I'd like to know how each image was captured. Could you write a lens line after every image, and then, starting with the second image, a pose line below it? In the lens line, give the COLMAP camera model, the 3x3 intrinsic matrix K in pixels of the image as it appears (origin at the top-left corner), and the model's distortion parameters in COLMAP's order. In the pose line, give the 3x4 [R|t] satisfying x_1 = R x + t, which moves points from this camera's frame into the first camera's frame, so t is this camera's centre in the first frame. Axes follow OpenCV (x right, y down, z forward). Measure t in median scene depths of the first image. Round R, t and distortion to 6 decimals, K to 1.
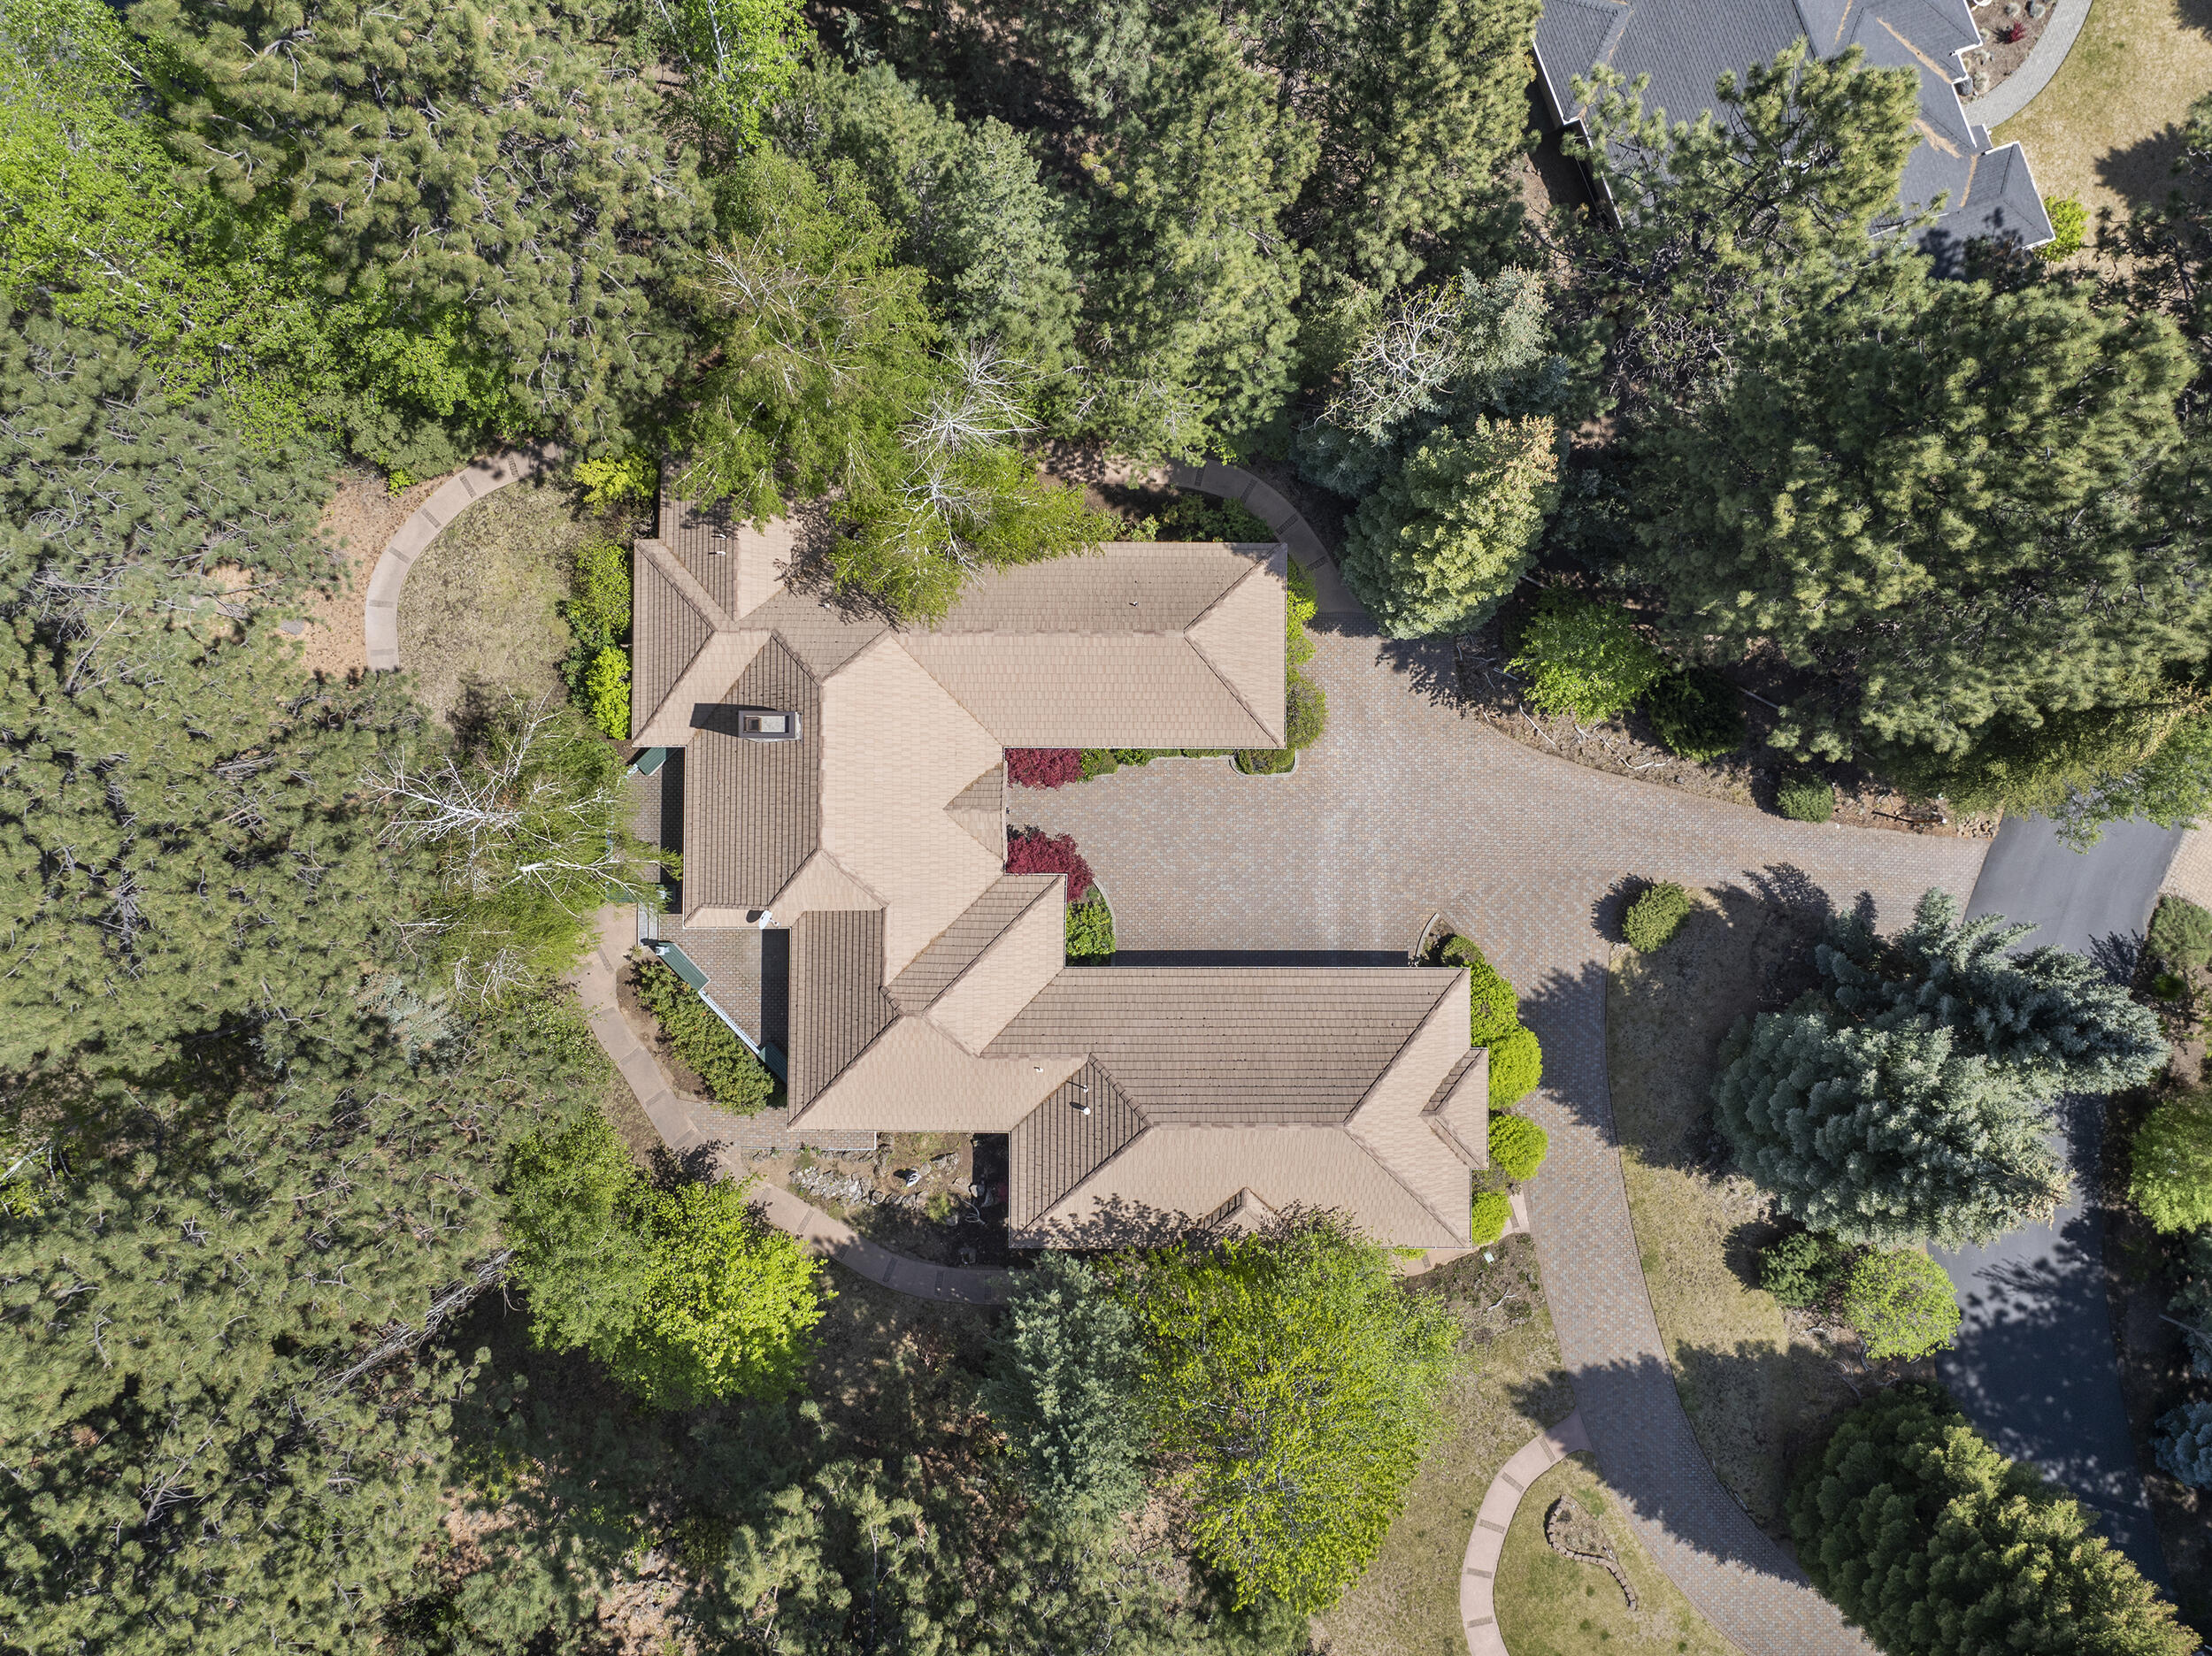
lens RADIAL K [[1582.7, 0, 1119.9], [0, 1582.7, 815.4], [0, 0, 1]] dist [-0.054257, 0.023877]
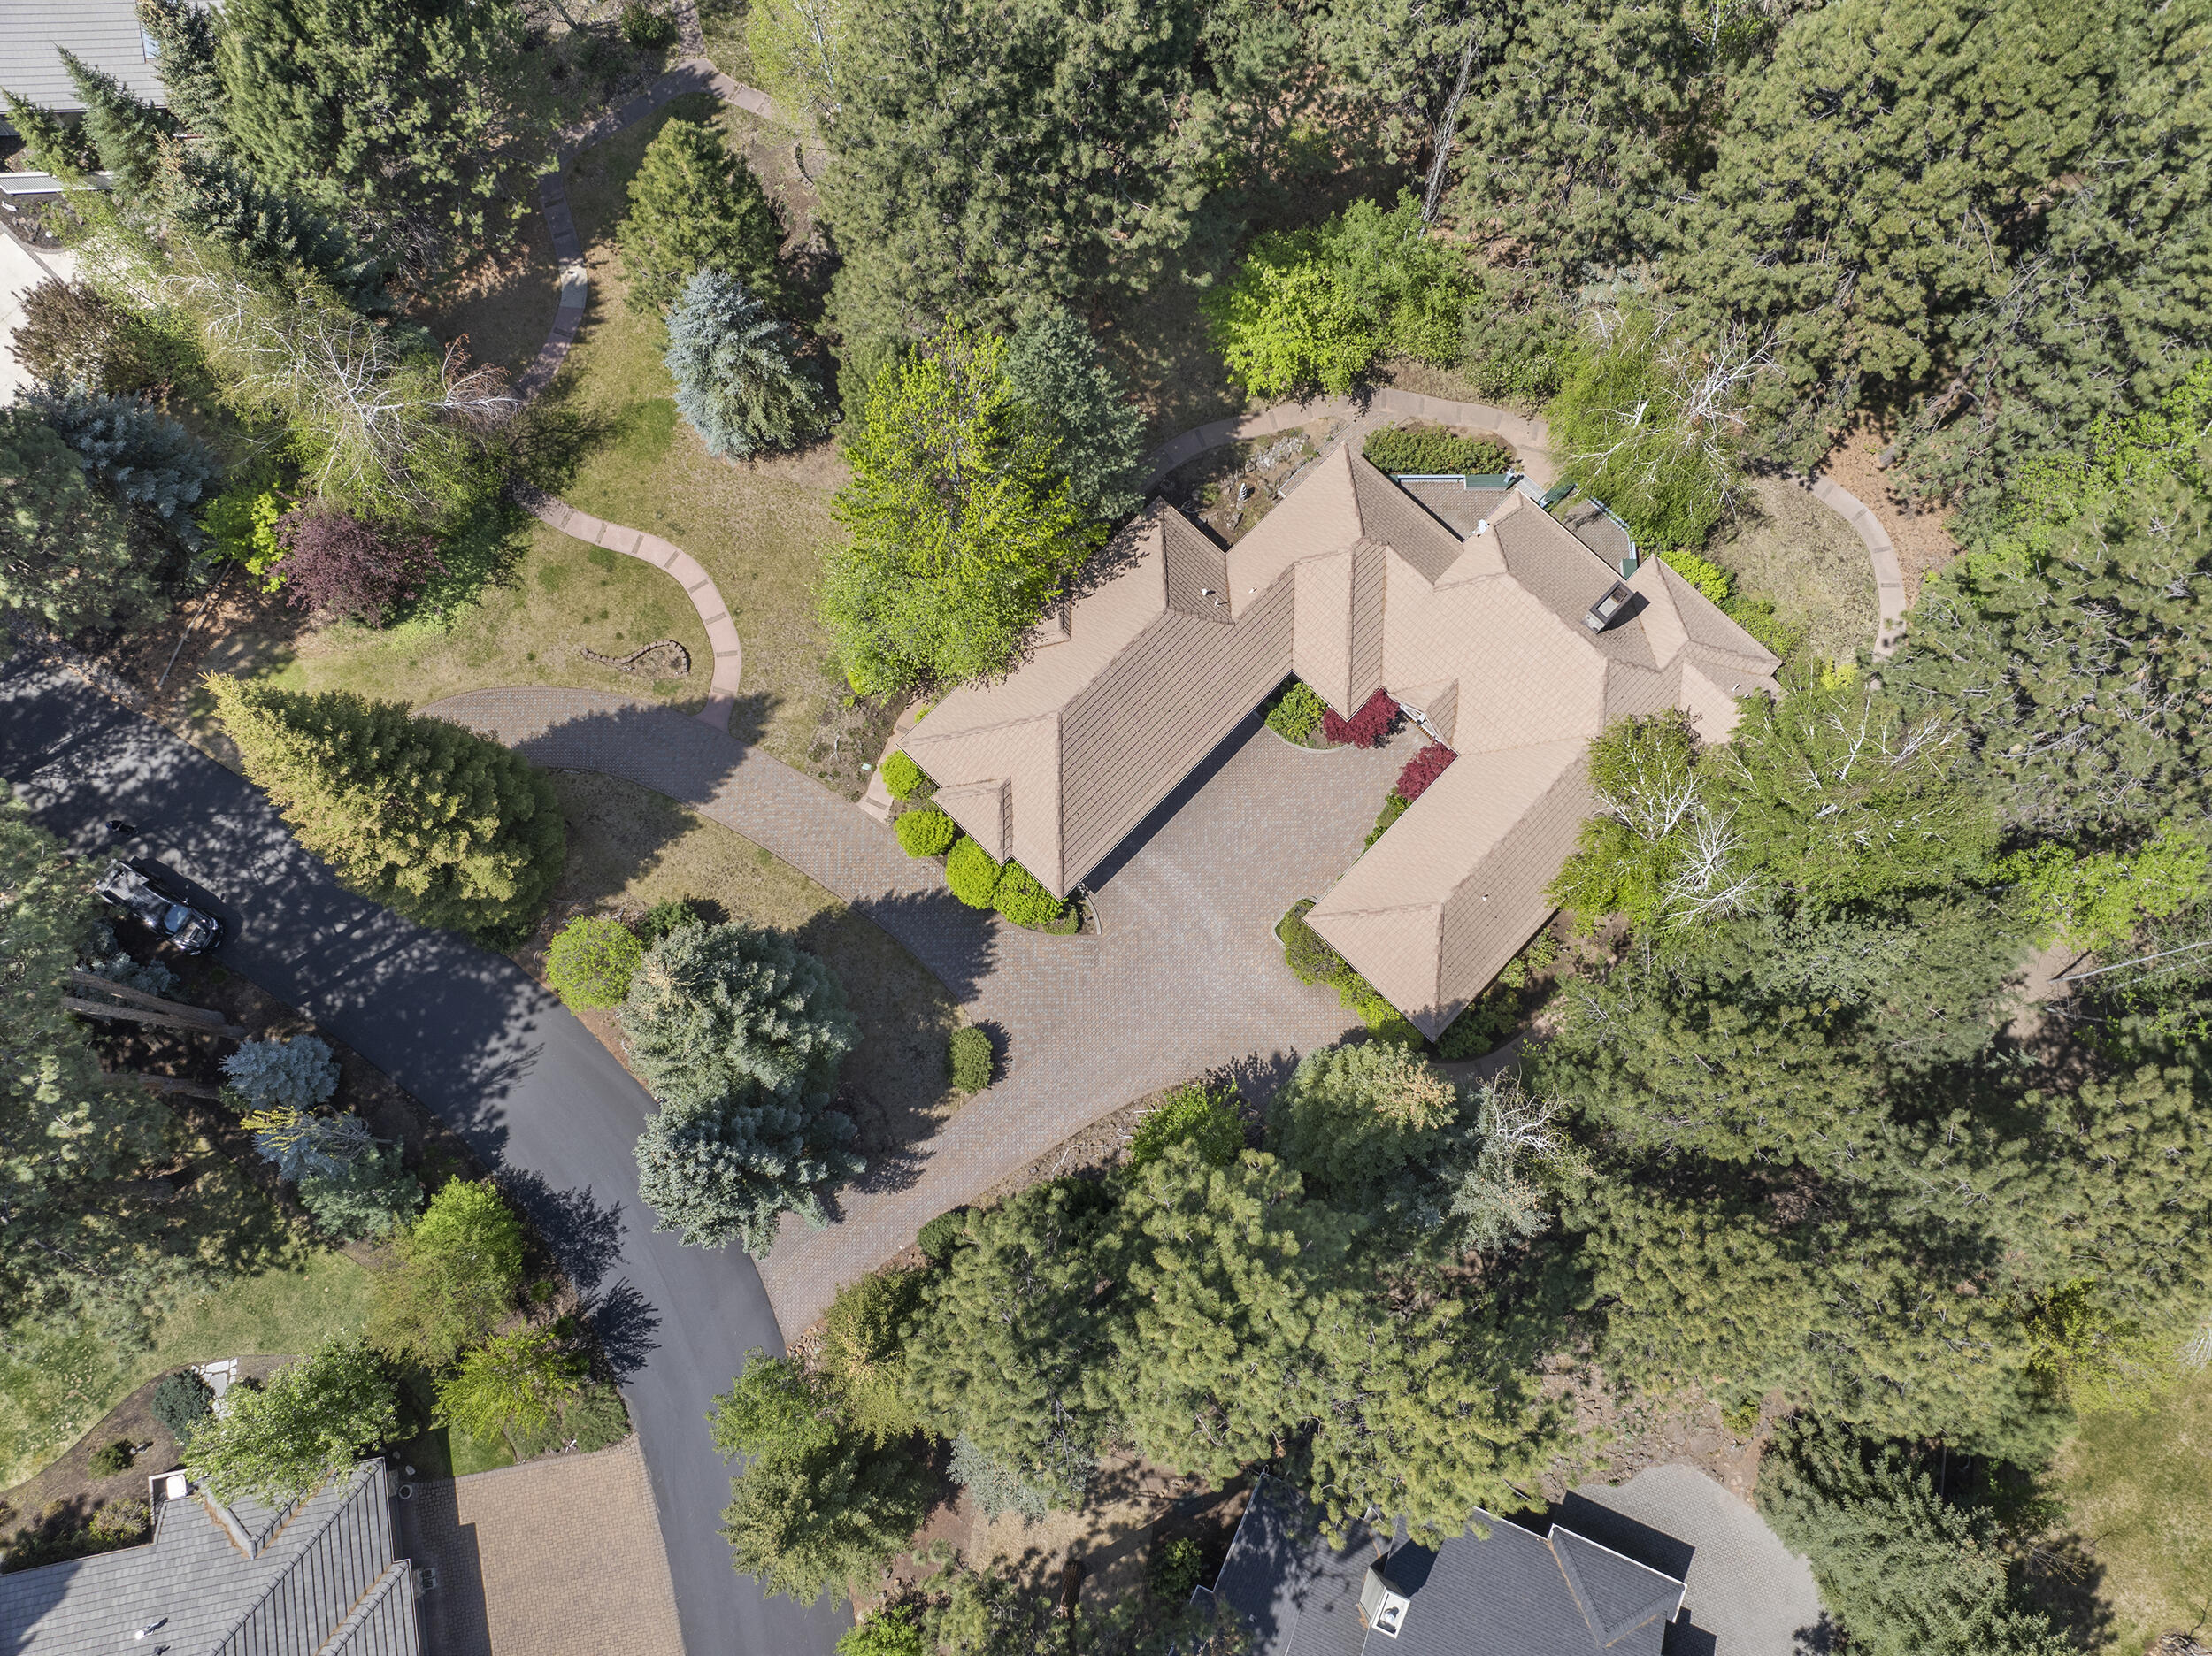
lens RADIAL K [[1582.7, 0, 1119.9], [0, 1582.7, 815.4], [0, 0, 1]] dist [-0.054257, 0.023877]
pose [[-0.696503, 0.690223, -0.196153, 0.386147], [-0.717539, -0.668181, 0.196652, -0.127993], [0.004668, 0.277716, 0.960652, -0.155627]]
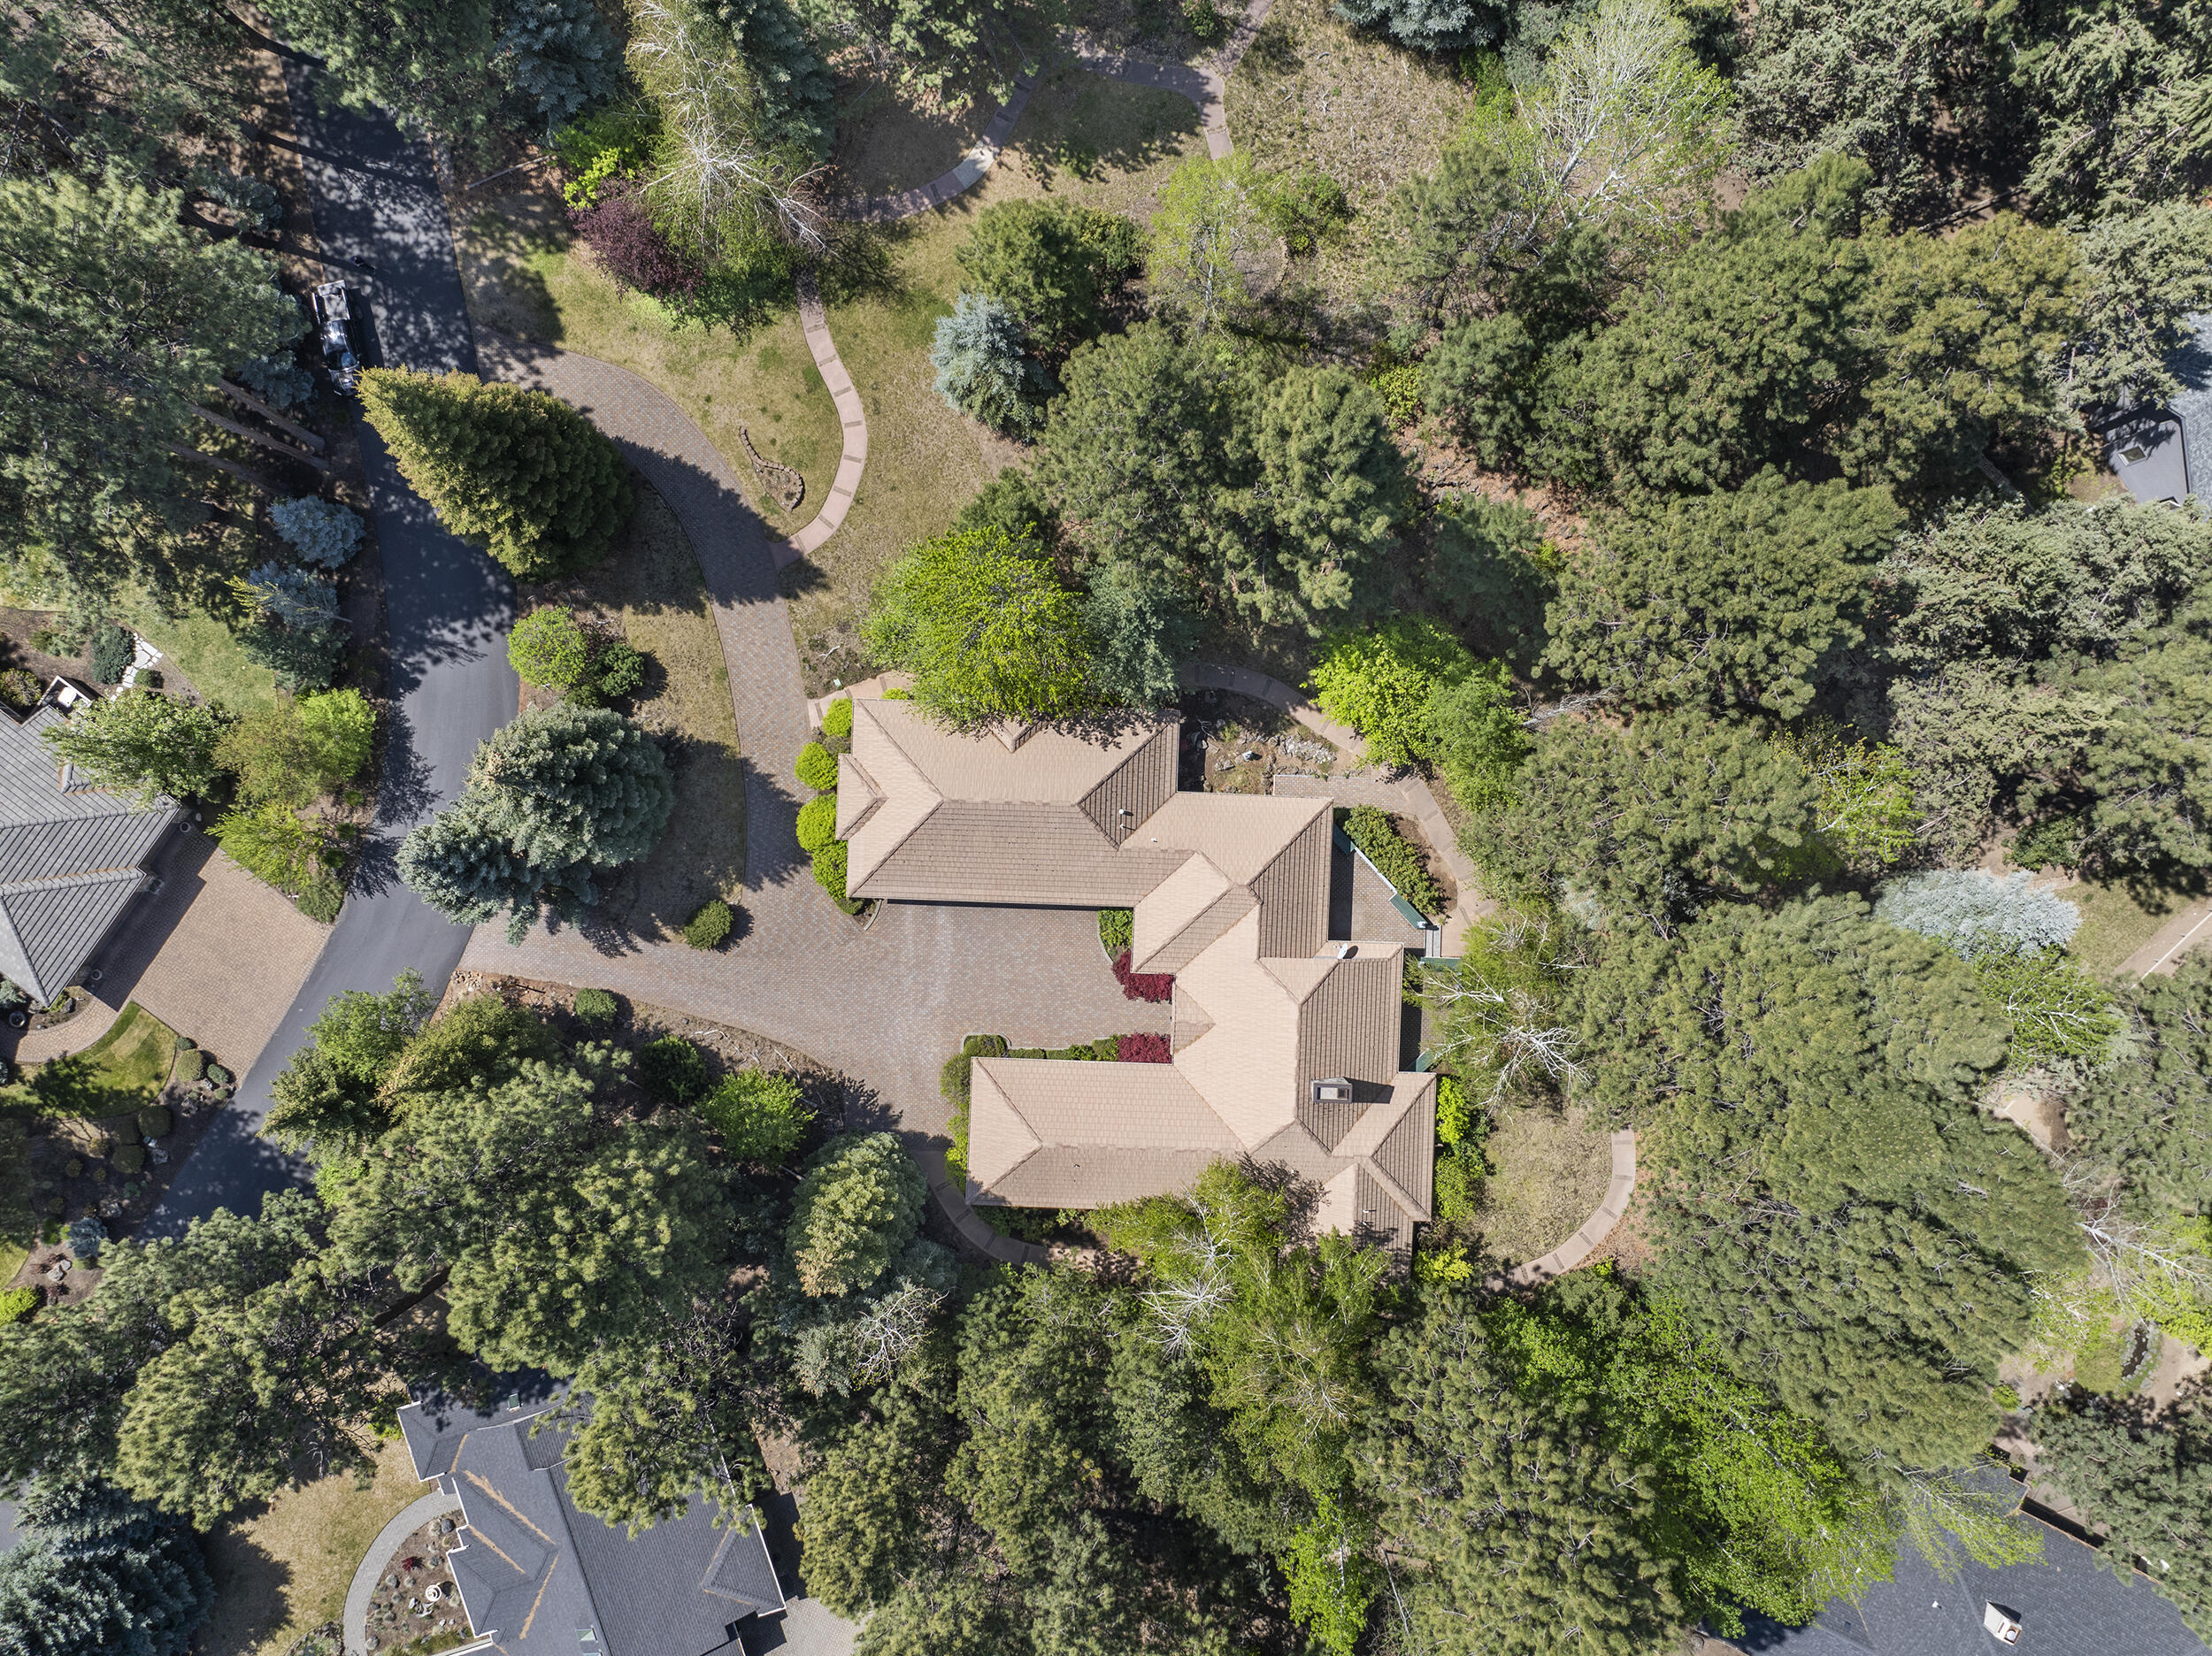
lens RADIAL K [[1582.7, 0, 1119.9], [0, 1582.7, 815.4], [0, 0, 1]] dist [-0.054257, 0.023877]
pose [[-0.999315, -0.033788, -0.015099, 0.002240], [0.033164, -0.998656, 0.039840, 0.123232], [-0.016425, 0.039312, 0.999092, -0.420801]]
